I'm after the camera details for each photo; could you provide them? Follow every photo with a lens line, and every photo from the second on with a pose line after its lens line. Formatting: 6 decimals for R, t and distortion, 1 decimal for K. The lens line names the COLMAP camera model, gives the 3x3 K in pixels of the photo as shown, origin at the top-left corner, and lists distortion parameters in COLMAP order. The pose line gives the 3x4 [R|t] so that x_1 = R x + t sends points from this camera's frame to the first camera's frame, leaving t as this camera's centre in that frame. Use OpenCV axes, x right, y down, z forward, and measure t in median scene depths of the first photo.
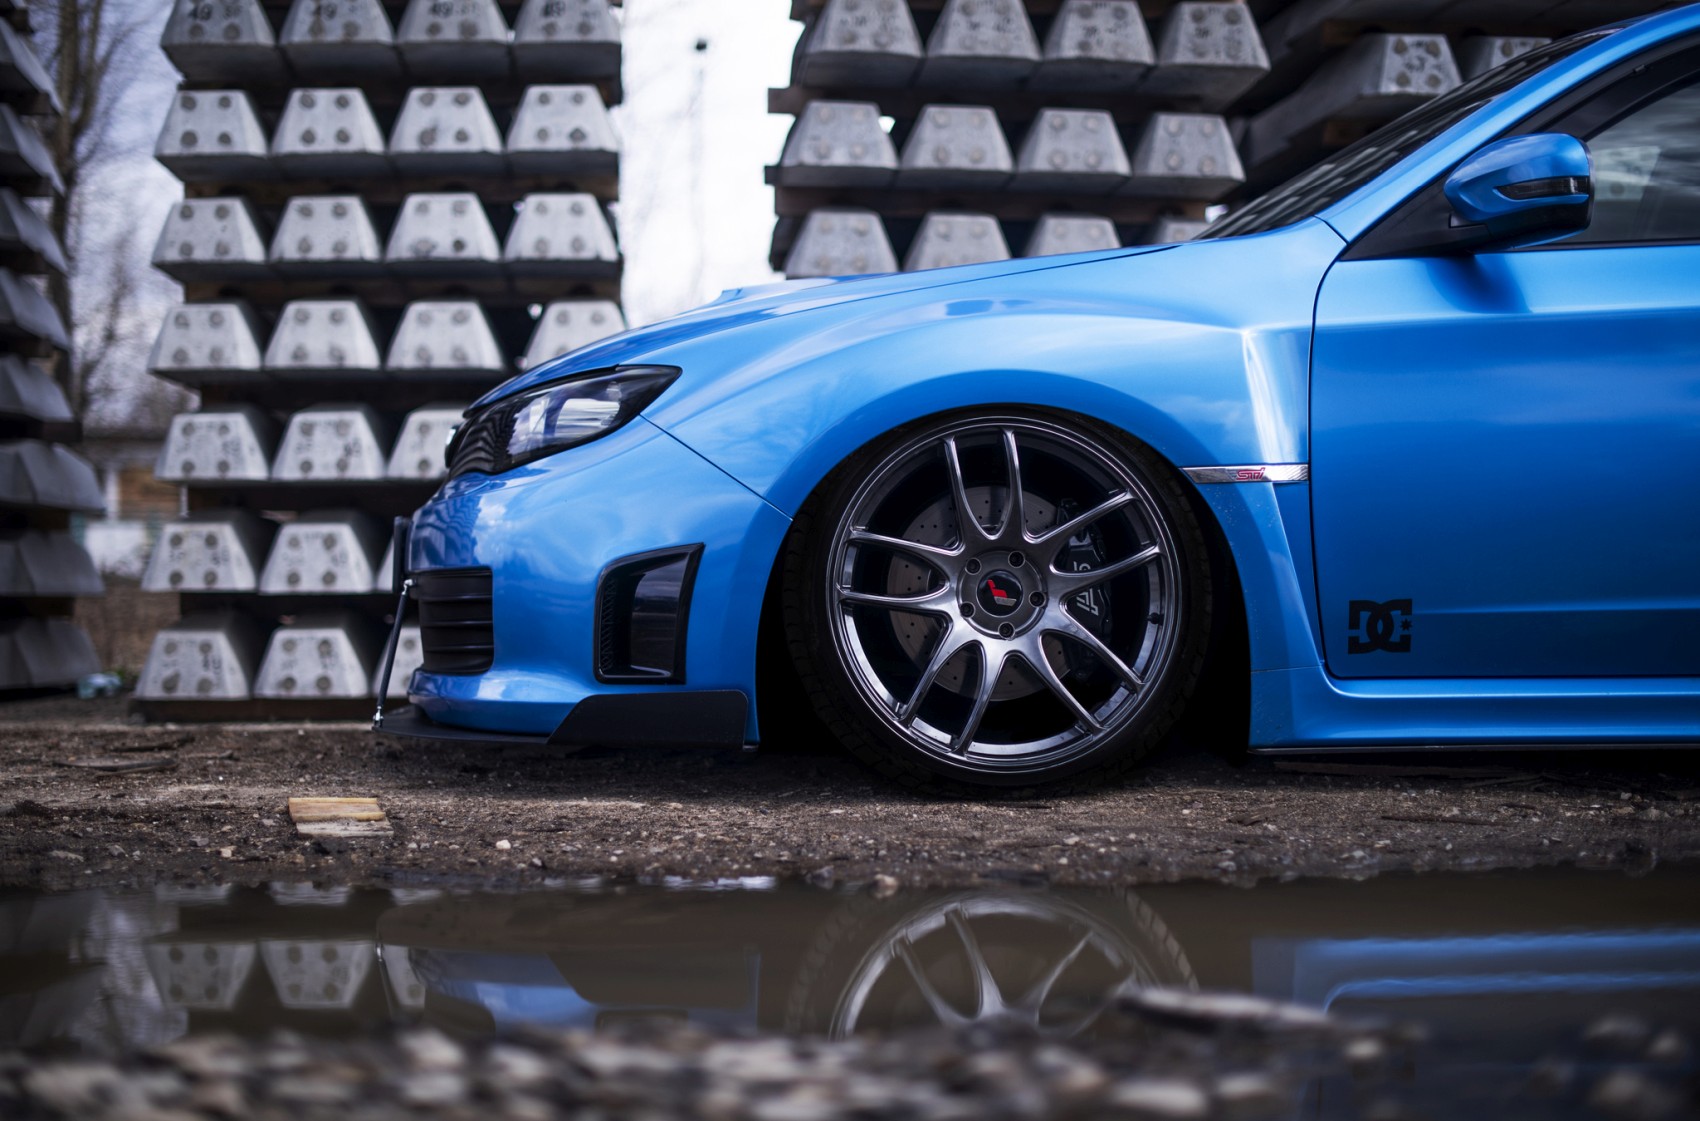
lens RADIAL K [[2532.4, 0, 845.5], [0, 2532.4, 542.6], [0, 0, 1]] dist [-0.180855, 0.220674]
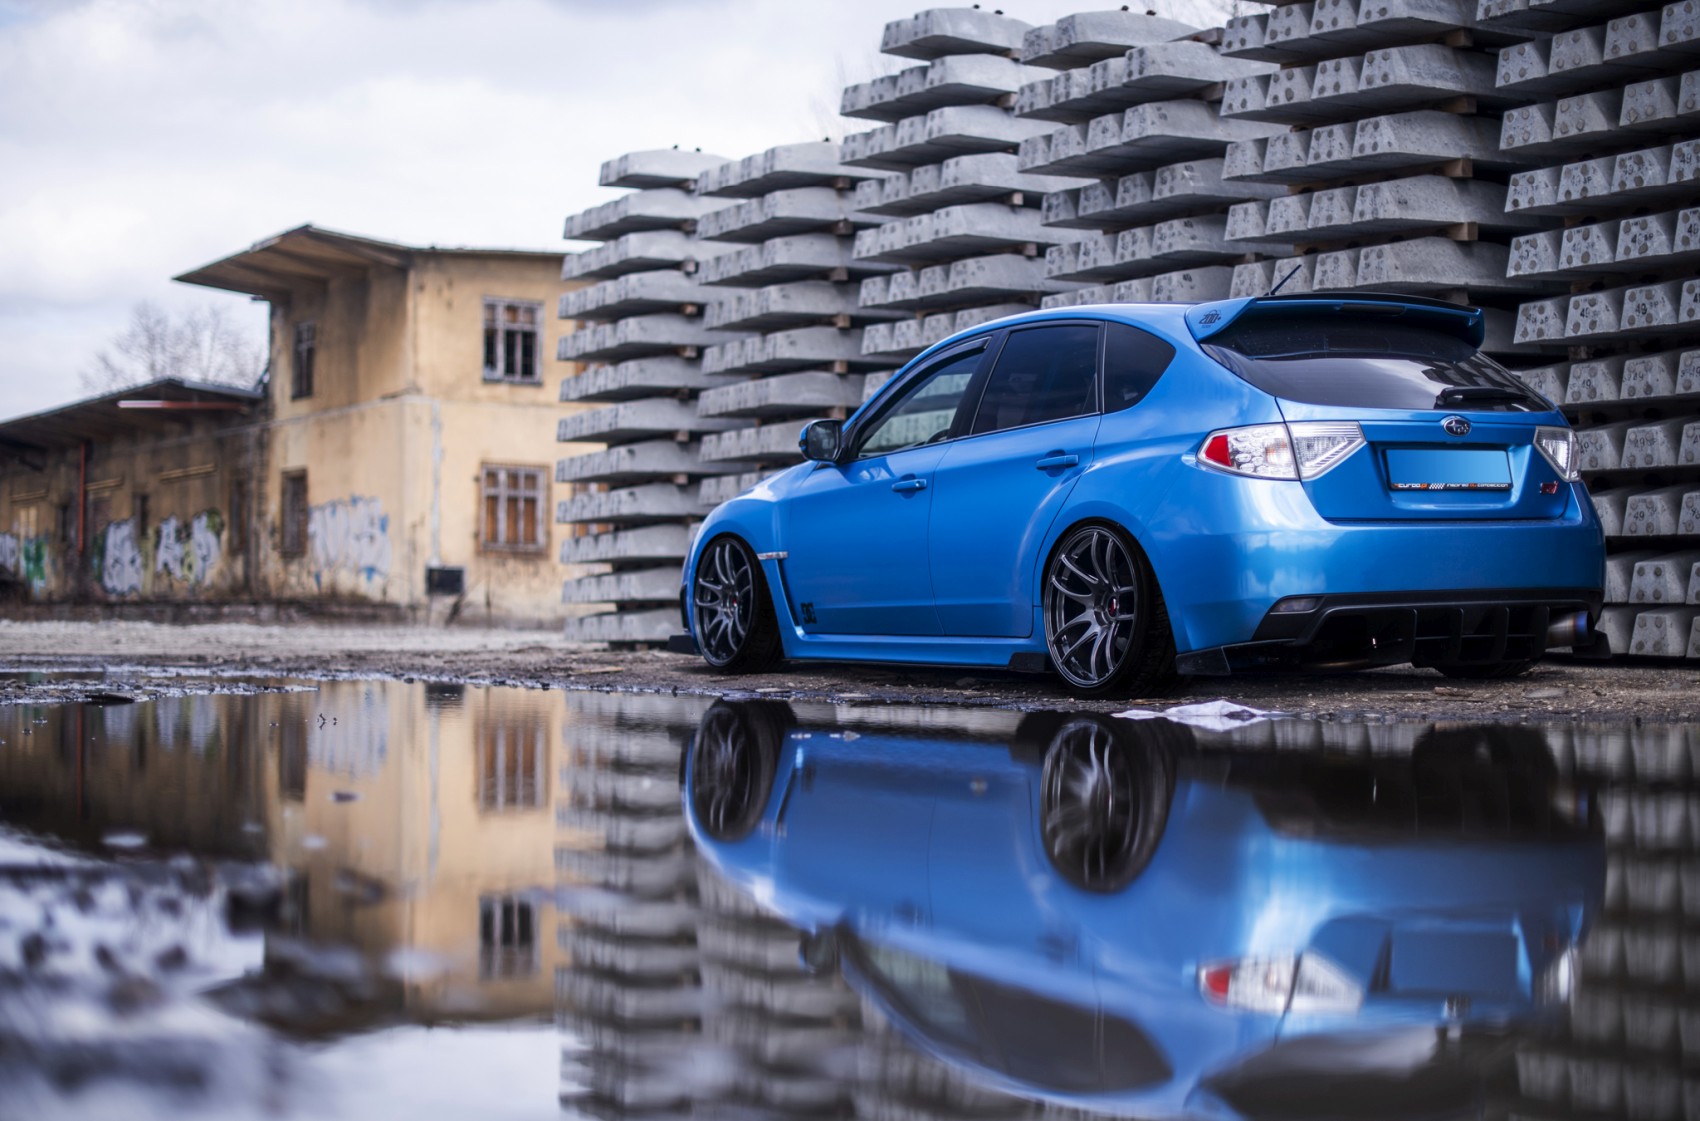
lens RADIAL K [[2532.4, 0, 845.5], [0, 2532.4, 542.6], [0, 0, 1]] dist [-0.180855, 0.220674]
pose [[0.462431, -0.019222, -0.886447, 1.484861], [0.025462, 0.999641, -0.008393, -0.010356], [0.886290, -0.018689, 0.462754, -0.105892]]
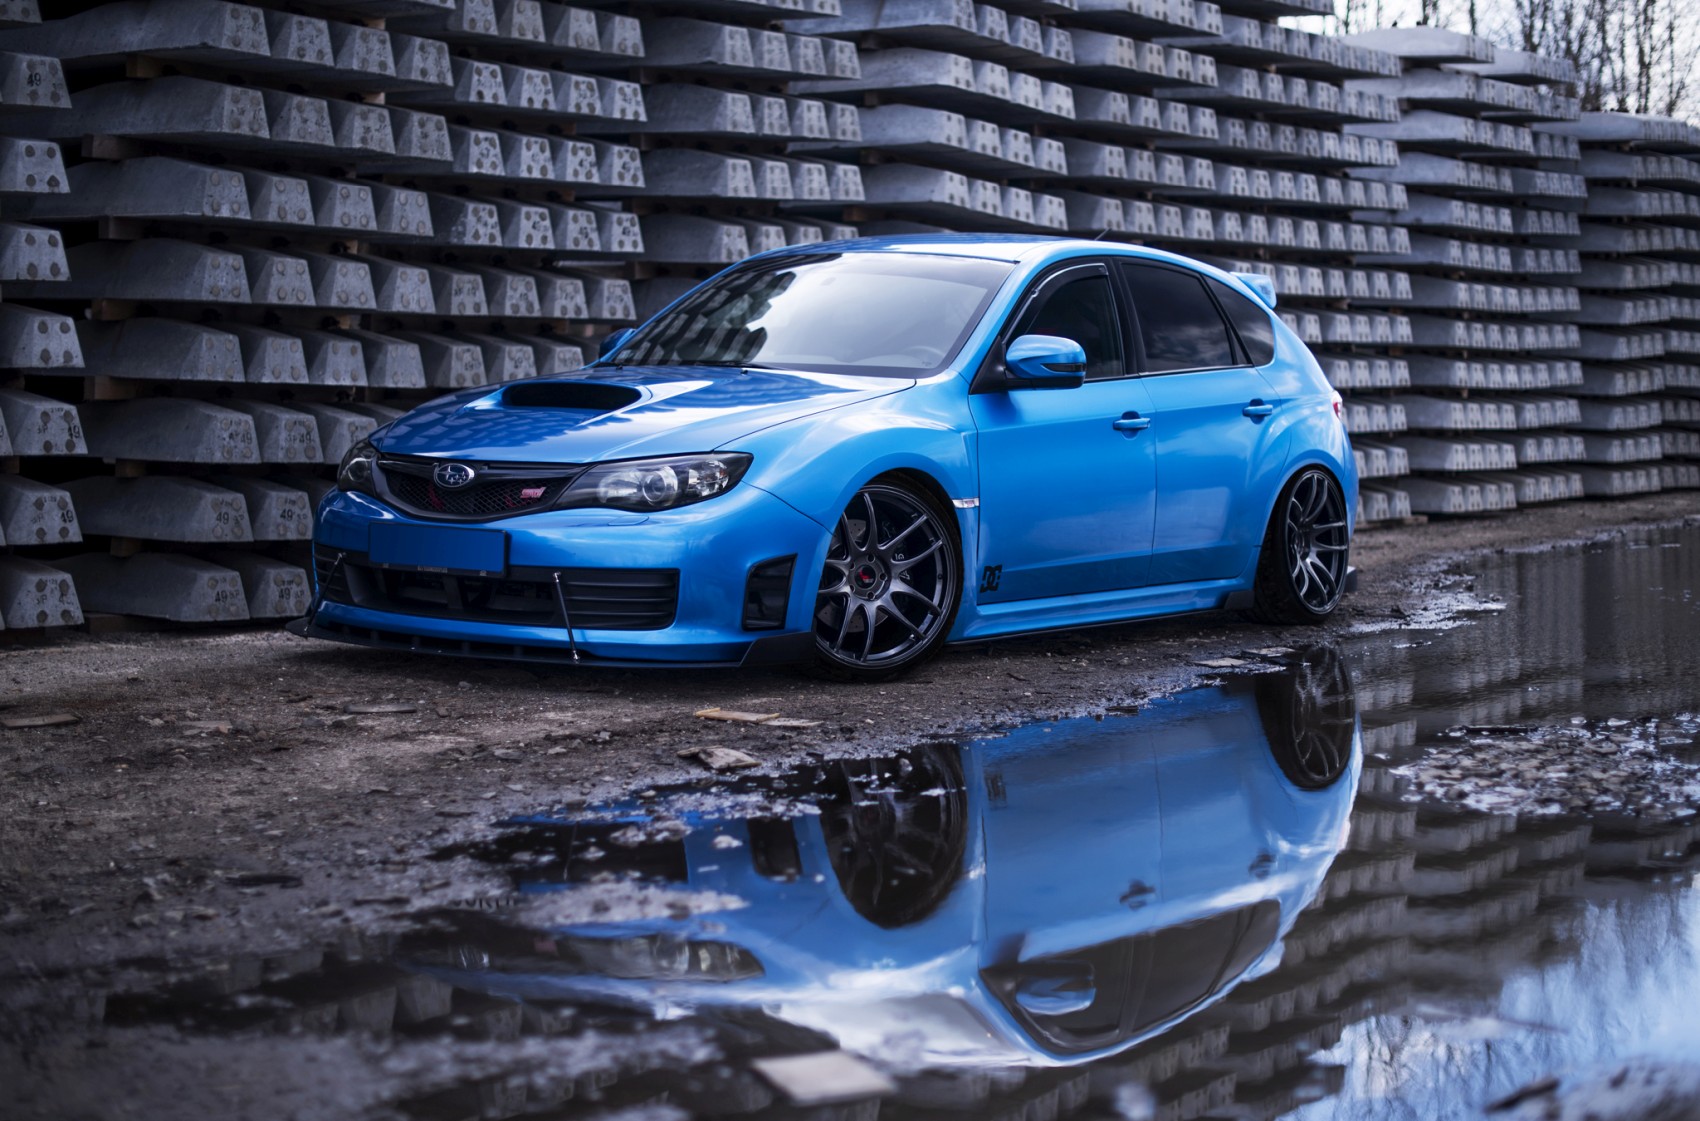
lens RADIAL K [[2675.3, 0, 701.1], [0, 2675.3, 559.1], [0, 0, 1]] dist [-0.172384, -0.012874]
pose [[0.666028, -0.043252, 0.744672, -0.901607], [-0.025717, 0.996393, 0.080873, -0.088368], [-0.745483, -0.073015, 0.662513, -0.150266]]
